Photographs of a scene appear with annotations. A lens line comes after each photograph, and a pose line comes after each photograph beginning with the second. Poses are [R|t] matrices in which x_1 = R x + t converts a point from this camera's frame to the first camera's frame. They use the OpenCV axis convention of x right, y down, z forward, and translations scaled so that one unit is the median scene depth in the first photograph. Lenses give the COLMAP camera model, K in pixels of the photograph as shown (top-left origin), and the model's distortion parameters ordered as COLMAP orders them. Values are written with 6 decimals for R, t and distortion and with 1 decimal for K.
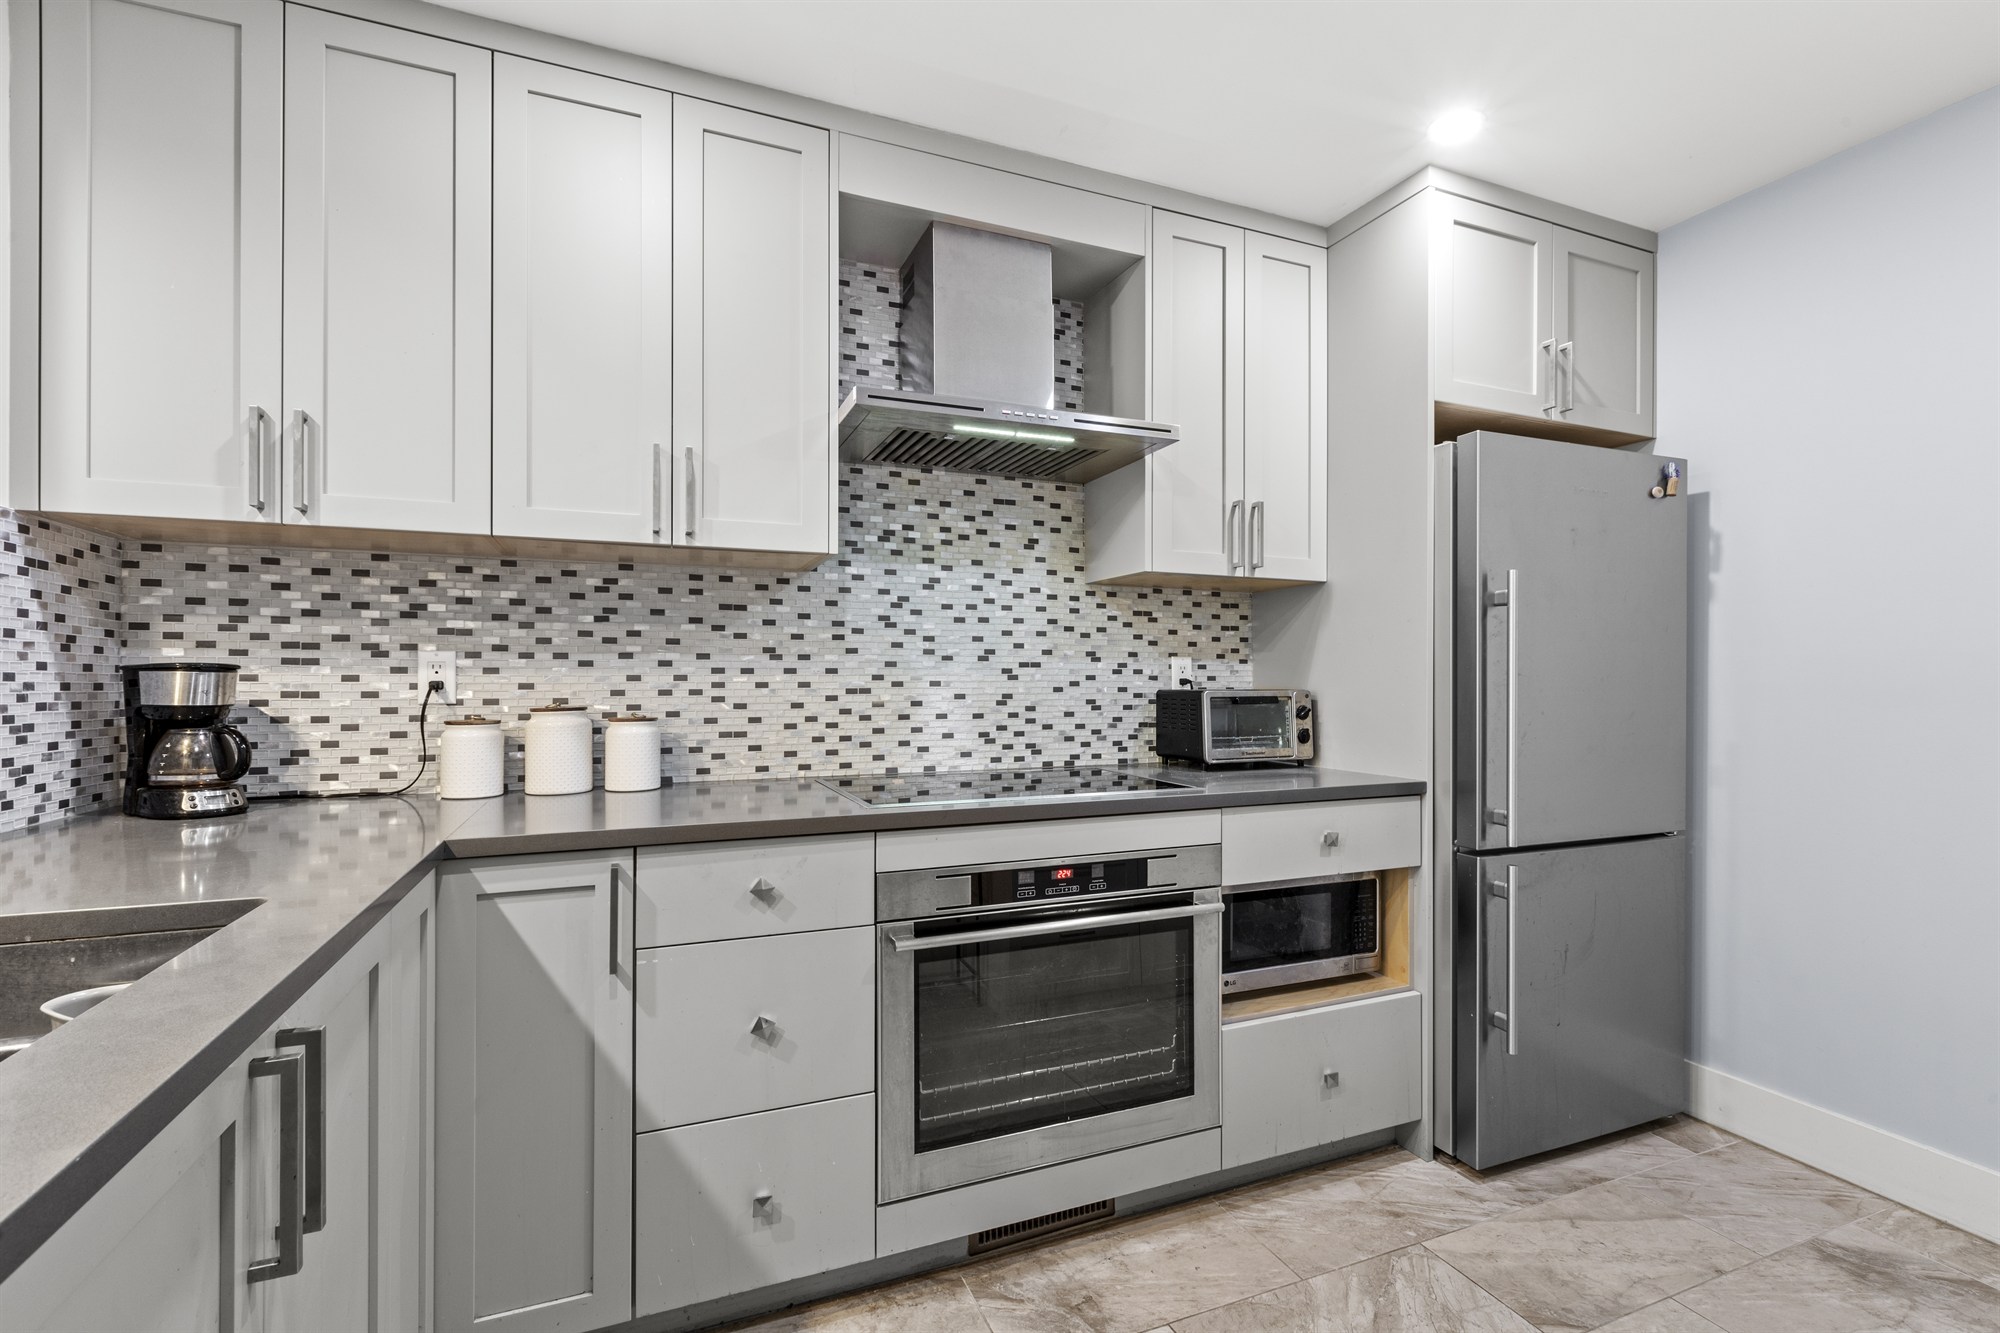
lens RADIAL K [[905.8, 0, 1004.8], [0, 905.8, 673.0], [0, 0, 1]] dist [0.003261, 0.000311]
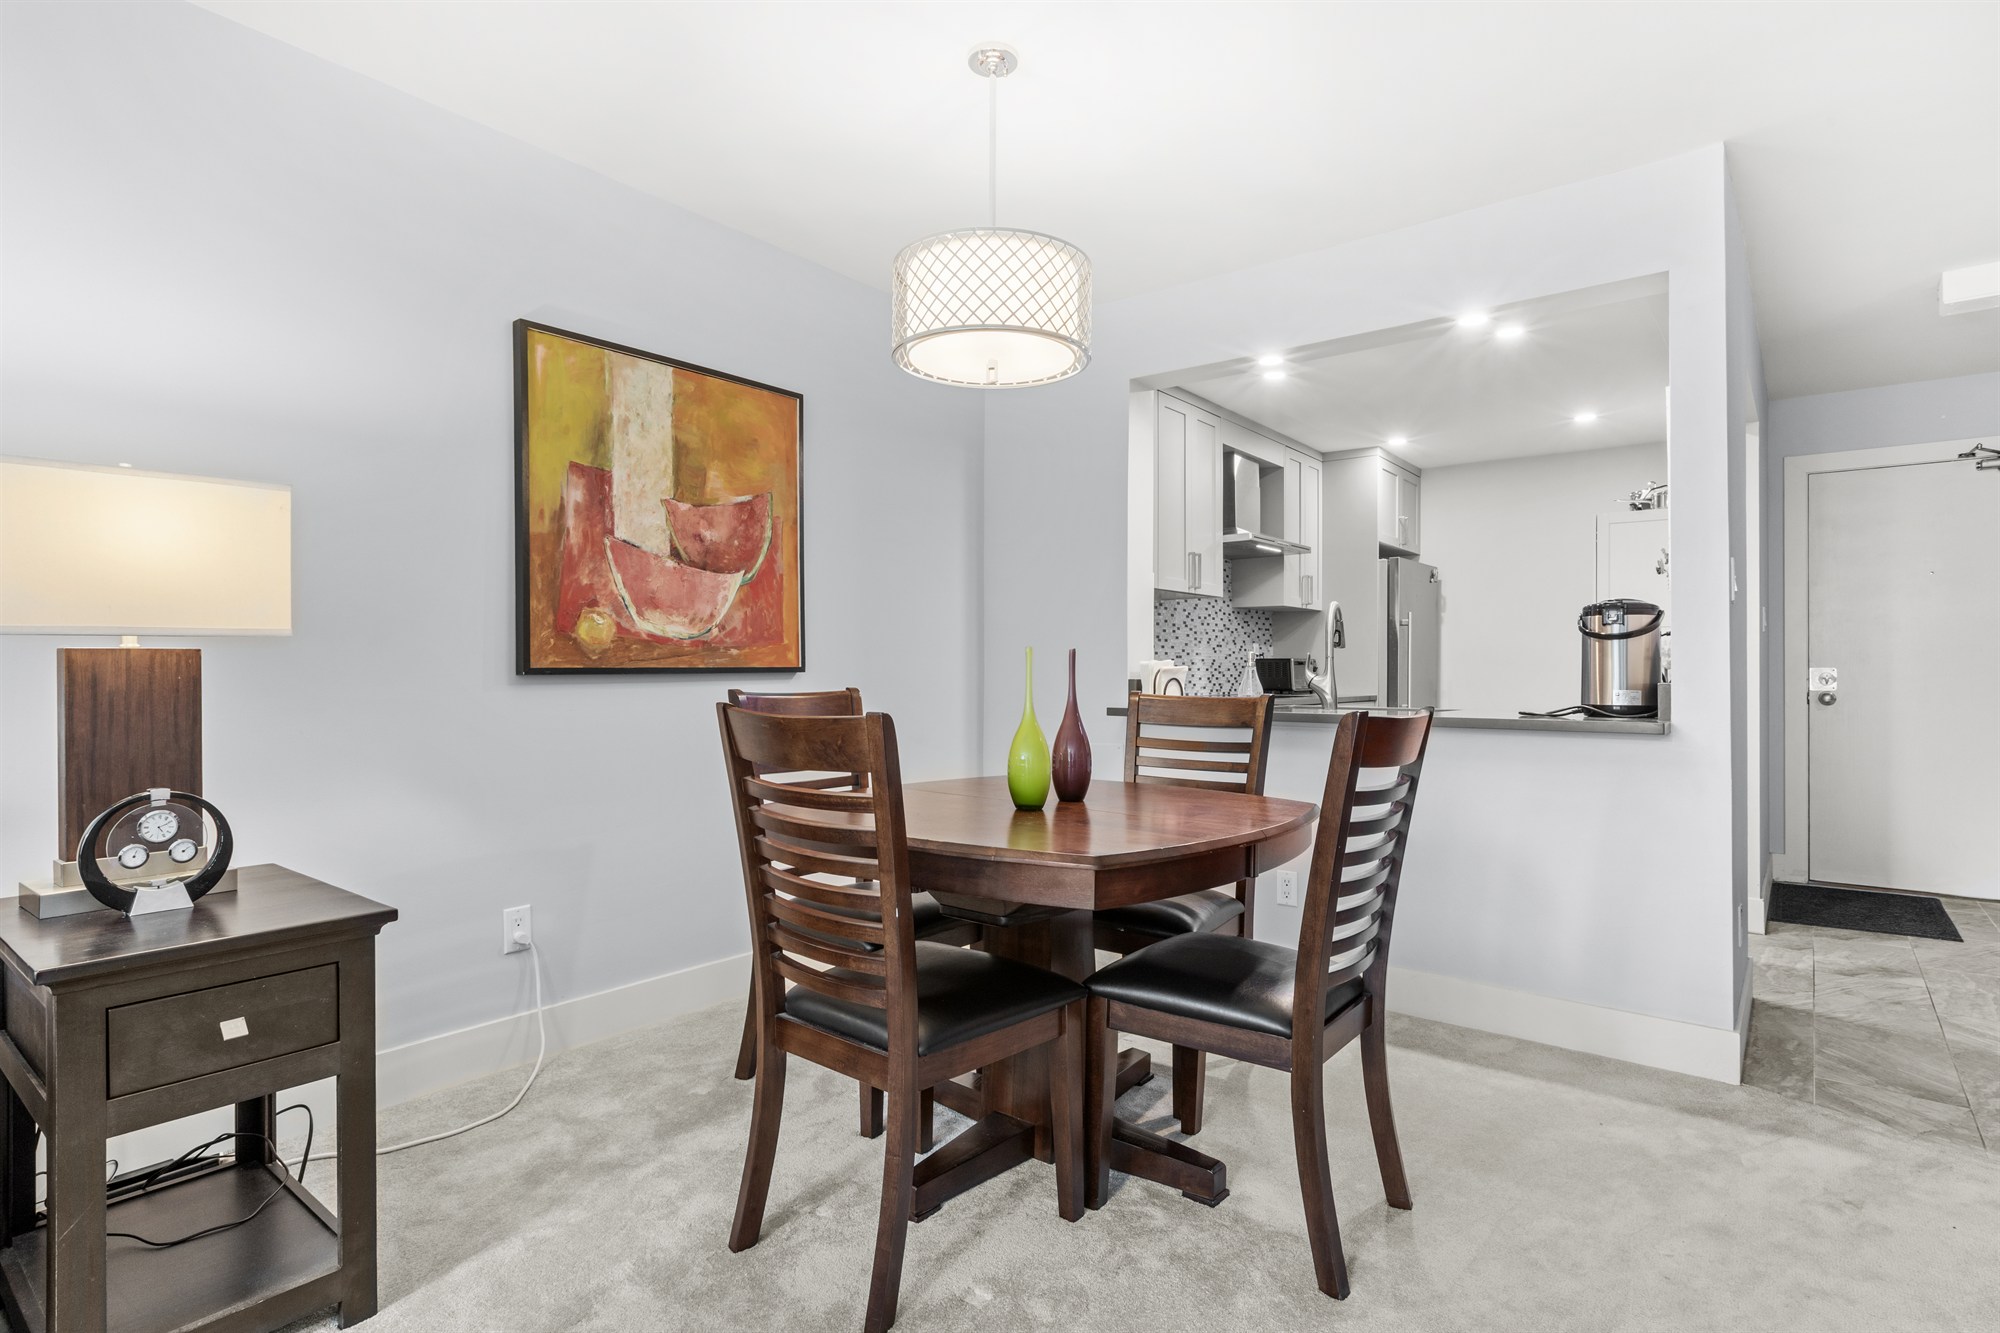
lens RADIAL K [[1016.9, 0, 1000.2], [0, 1016.9, 663.5], [0, 0, 1]] dist [0.000233, -0.000348]
pose [[0.876211, 0.006580, 0.481884, -1.778036], [-0.004975, 0.999977, -0.004609, 0.051827], [-0.481903, 0.001641, 0.876223, -0.939932]]
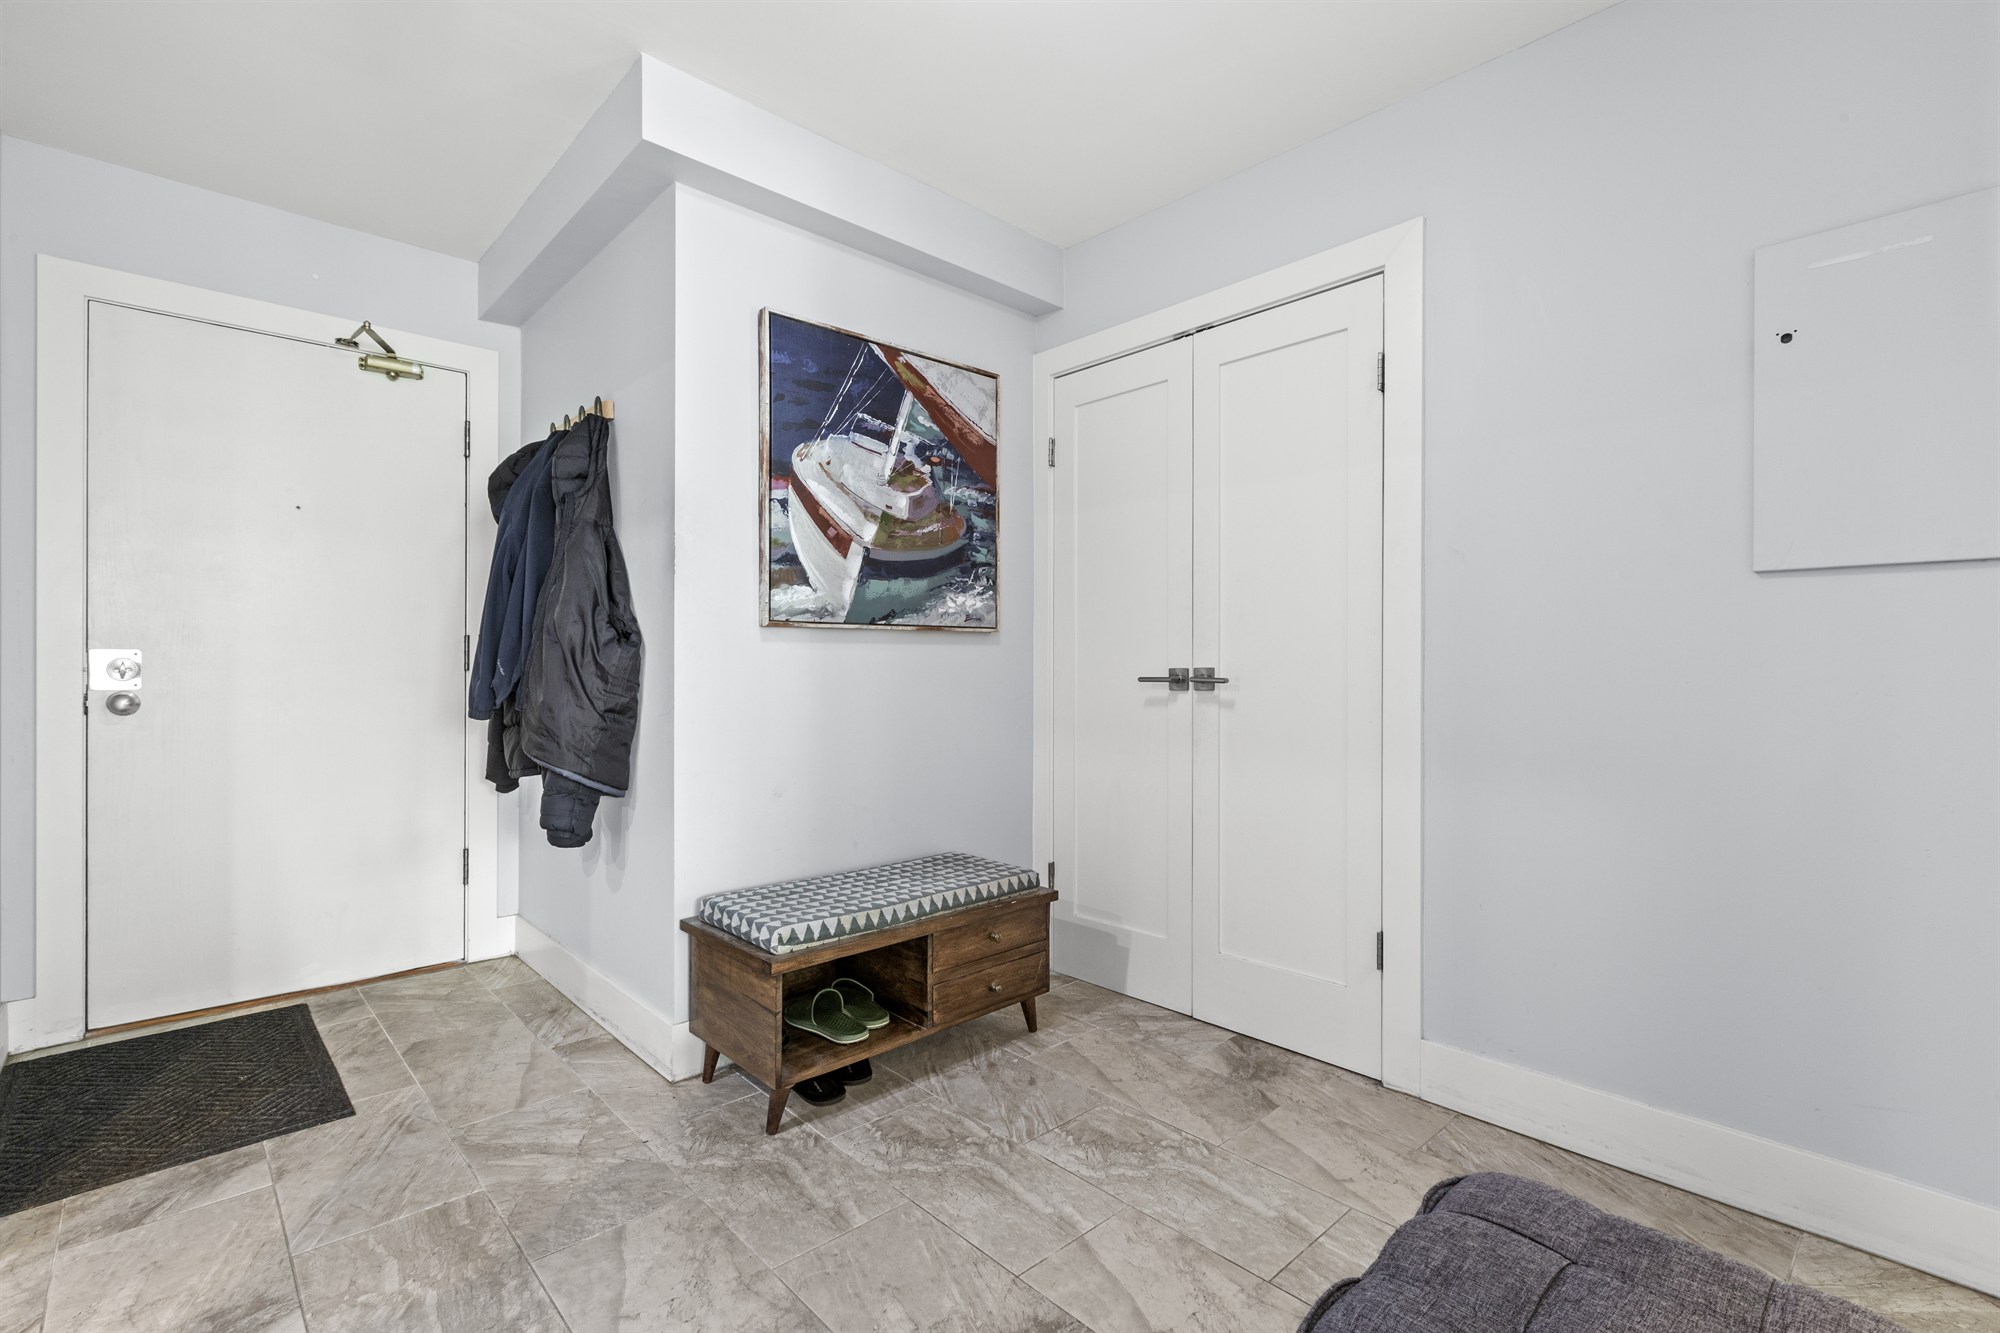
lens RADIAL K [[904.6, 0, 1000.0], [0, 904.6, 666.5], [0, 0, 1]] dist [0.014301, -0.000001]
pose [[-0.340788, -0.003343, 0.940134, -0.520217], [-0.005196, 0.999985, 0.001673, 0.056016], [-0.940126, -0.004315, -0.340800, -0.482584]]
